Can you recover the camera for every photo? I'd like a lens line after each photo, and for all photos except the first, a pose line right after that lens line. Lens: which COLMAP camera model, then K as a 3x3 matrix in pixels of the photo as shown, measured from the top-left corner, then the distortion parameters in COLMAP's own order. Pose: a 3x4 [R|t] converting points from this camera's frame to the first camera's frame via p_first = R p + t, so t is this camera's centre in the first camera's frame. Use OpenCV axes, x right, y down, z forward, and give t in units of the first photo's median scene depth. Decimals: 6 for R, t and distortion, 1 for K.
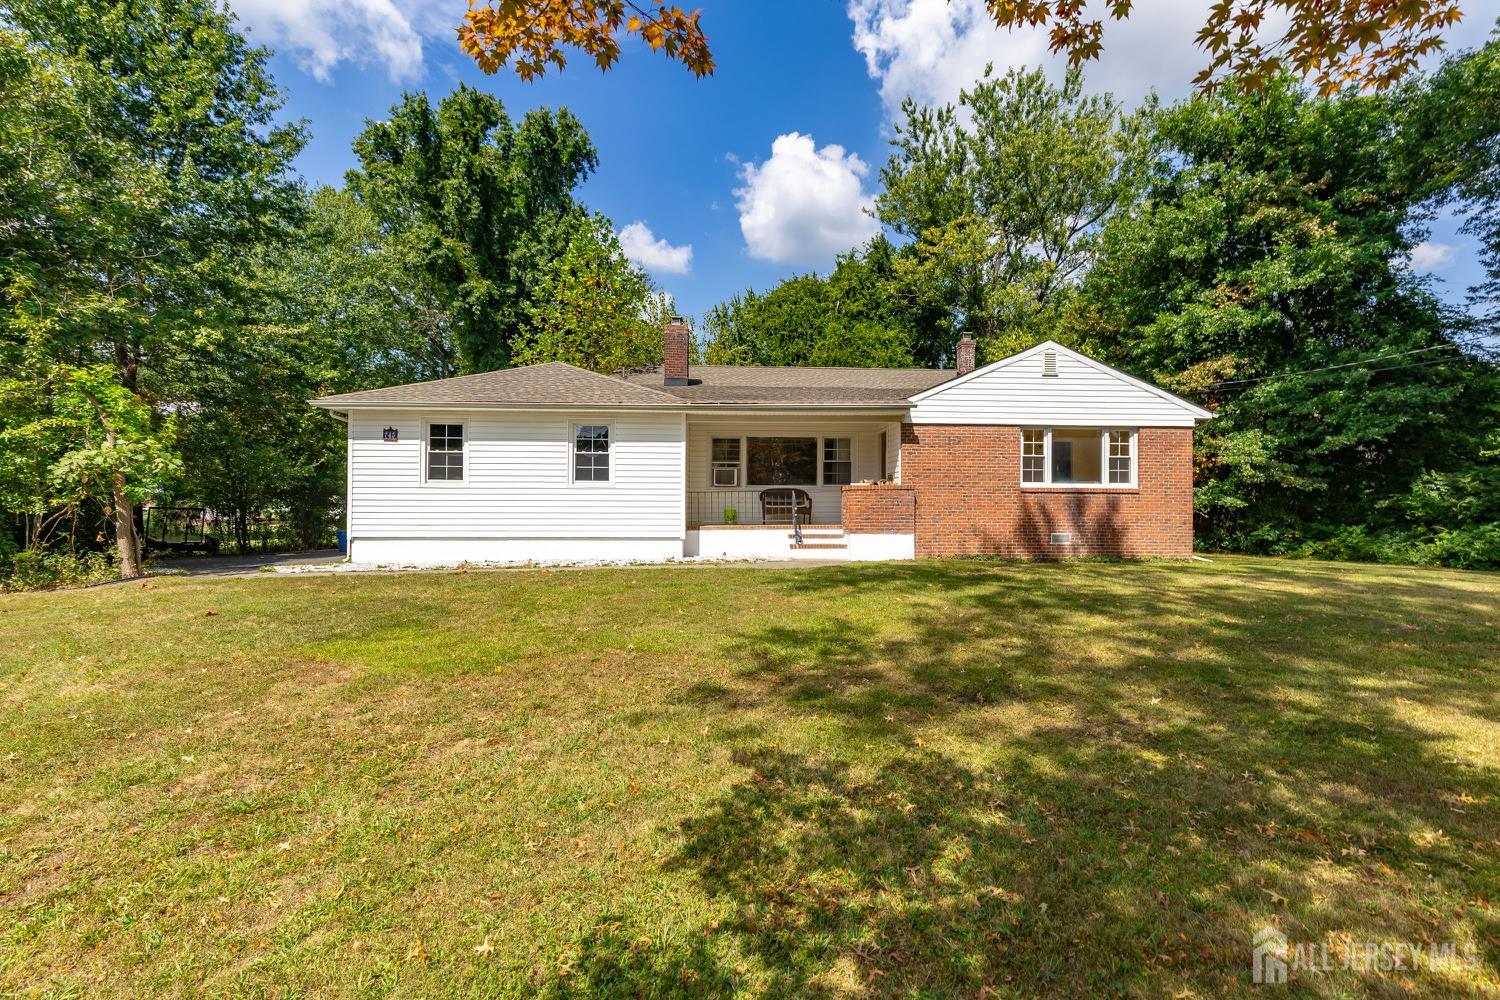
lens RADIAL K [[707.3, 0, 766.6], [0, 707.3, 493.3], [0, 0, 1]] dist [0.001569, -0.000239]
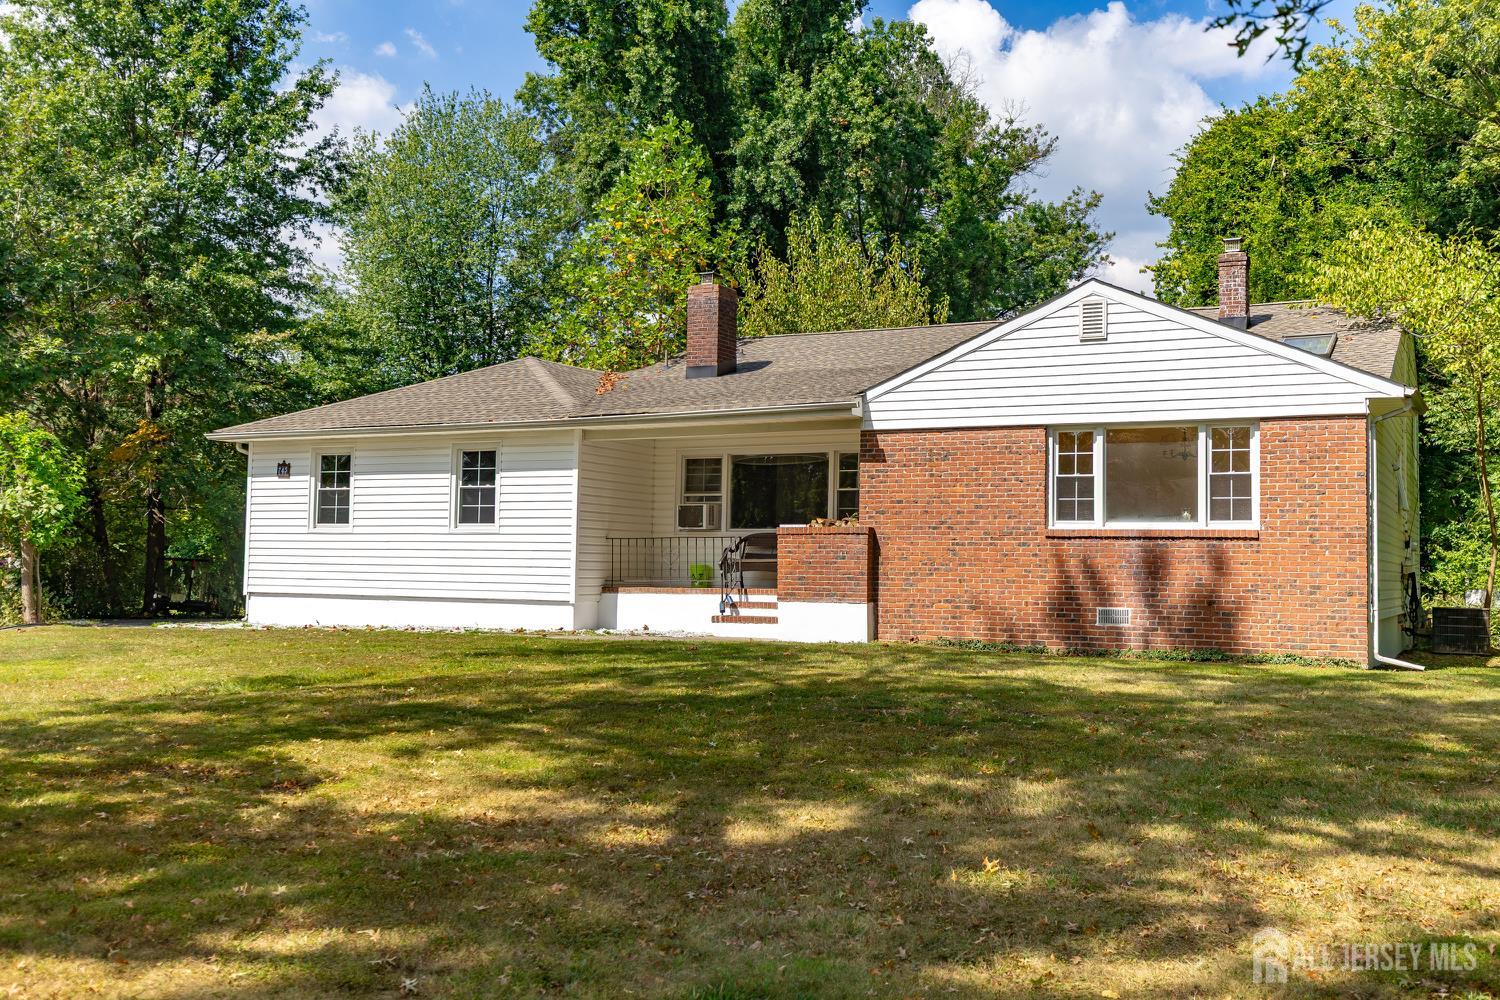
lens RADIAL K [[1500.8, 0, 735.6], [0, 1500.8, 484.8], [0, 0, 1]] dist [0.003688, 0.000000]
pose [[0.855926, -0.020580, -0.516688, 0.790435], [-0.000609, 0.999167, -0.040807, 0.006121], [0.517097, 0.035242, 0.855201, -0.222085]]
